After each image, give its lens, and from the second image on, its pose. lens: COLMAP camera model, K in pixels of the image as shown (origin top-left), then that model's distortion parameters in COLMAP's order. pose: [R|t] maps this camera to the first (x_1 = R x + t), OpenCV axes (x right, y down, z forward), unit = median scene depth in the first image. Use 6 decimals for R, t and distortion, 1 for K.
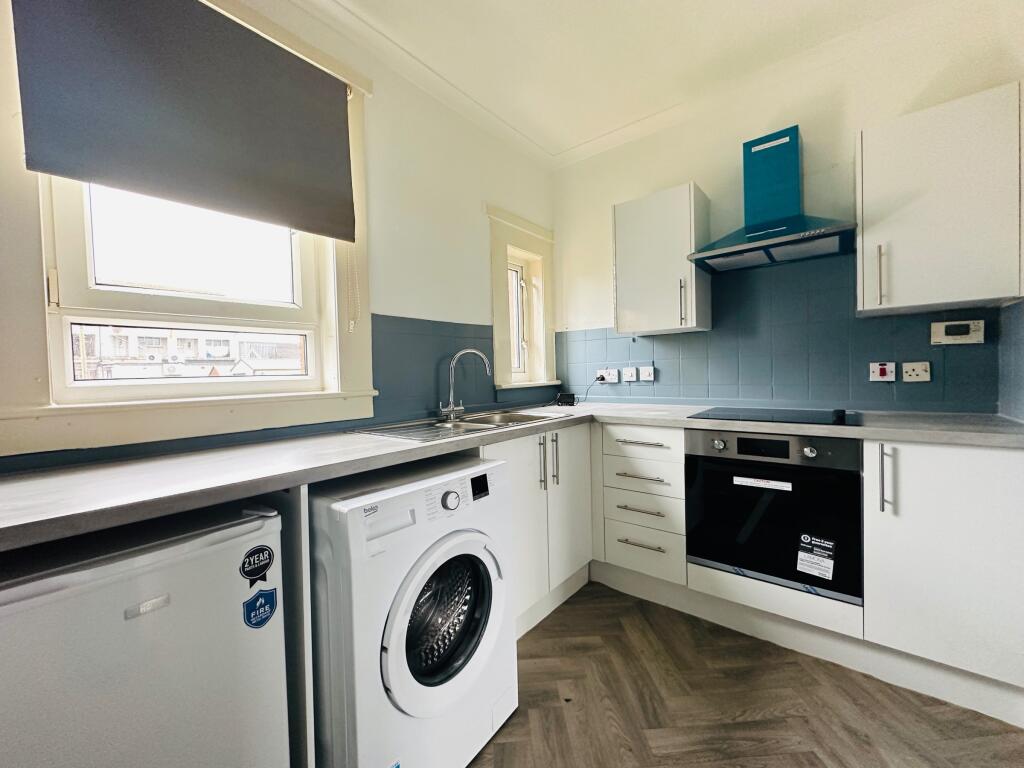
lens RADIAL K [[405.8, 0, 512.0], [0, 405.8, 384.0], [0, 0, 1]] dist [-0.005724, 0.000347]
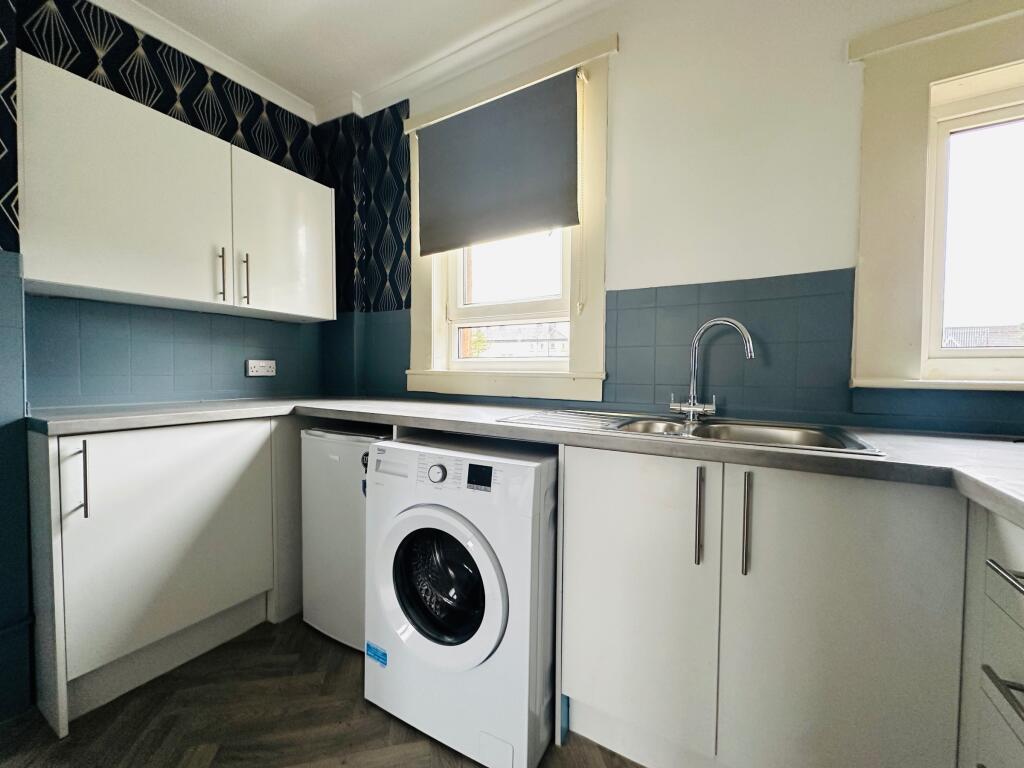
lens RADIAL K [[405.8, 0, 512.0], [0, 405.8, 384.0], [0, 0, 1]] dist [-0.005724, 0.000347]
pose [[0.173566, 0.063897, -0.982747, 0.606265], [-0.046572, 0.997309, 0.056619, -0.002504], [0.983720, 0.035941, 0.176075, 0.697343]]
